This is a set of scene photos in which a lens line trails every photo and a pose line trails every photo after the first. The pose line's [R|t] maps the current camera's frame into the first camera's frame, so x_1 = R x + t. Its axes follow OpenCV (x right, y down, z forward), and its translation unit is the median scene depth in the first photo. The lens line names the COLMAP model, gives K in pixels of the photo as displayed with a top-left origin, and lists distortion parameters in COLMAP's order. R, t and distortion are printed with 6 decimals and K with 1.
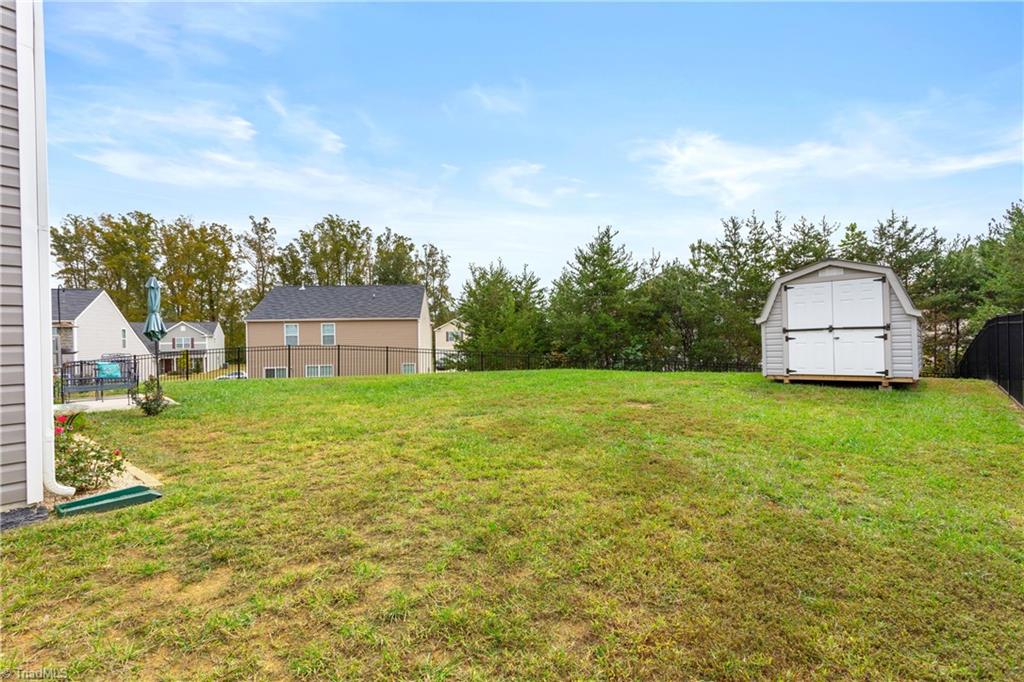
lens RADIAL K [[504.2, 0, 512.0], [0, 504.2, 341.0], [0, 0, 1]] dist [0.001161, 0.000535]
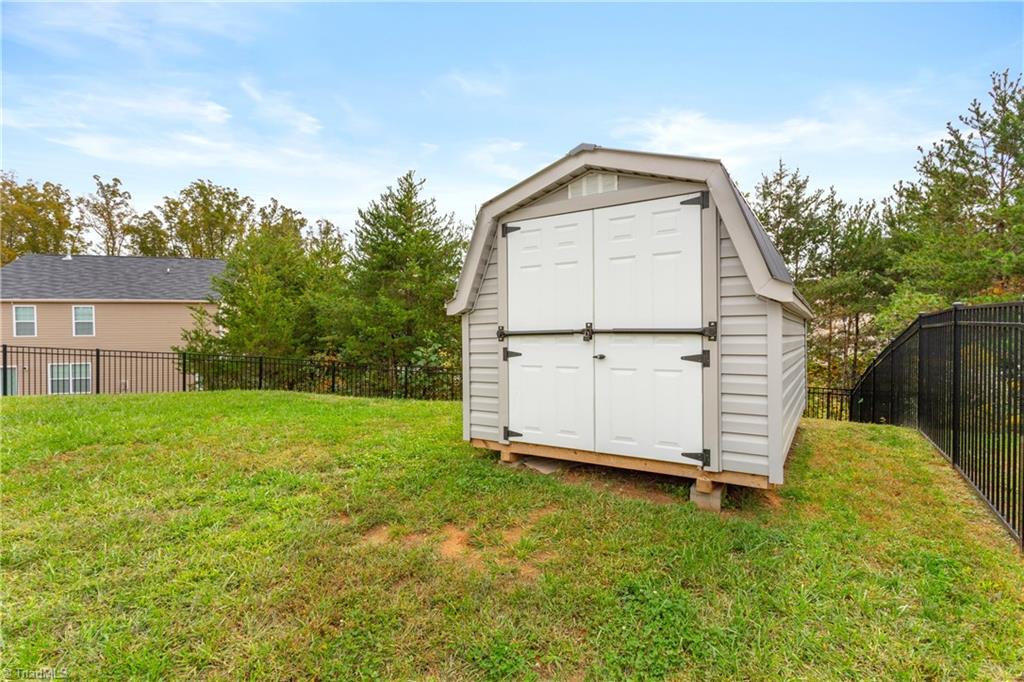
lens RADIAL K [[530.0, 0, 512.7], [0, 530.0, 338.4], [0, 0, 1]] dist [0.005686, 0.001227]
pose [[0.987412, 0.008117, 0.157964, 0.215497], [-0.010620, 0.999831, 0.015008, -0.010622], [-0.157815, -0.016497, 0.987331, 0.256242]]
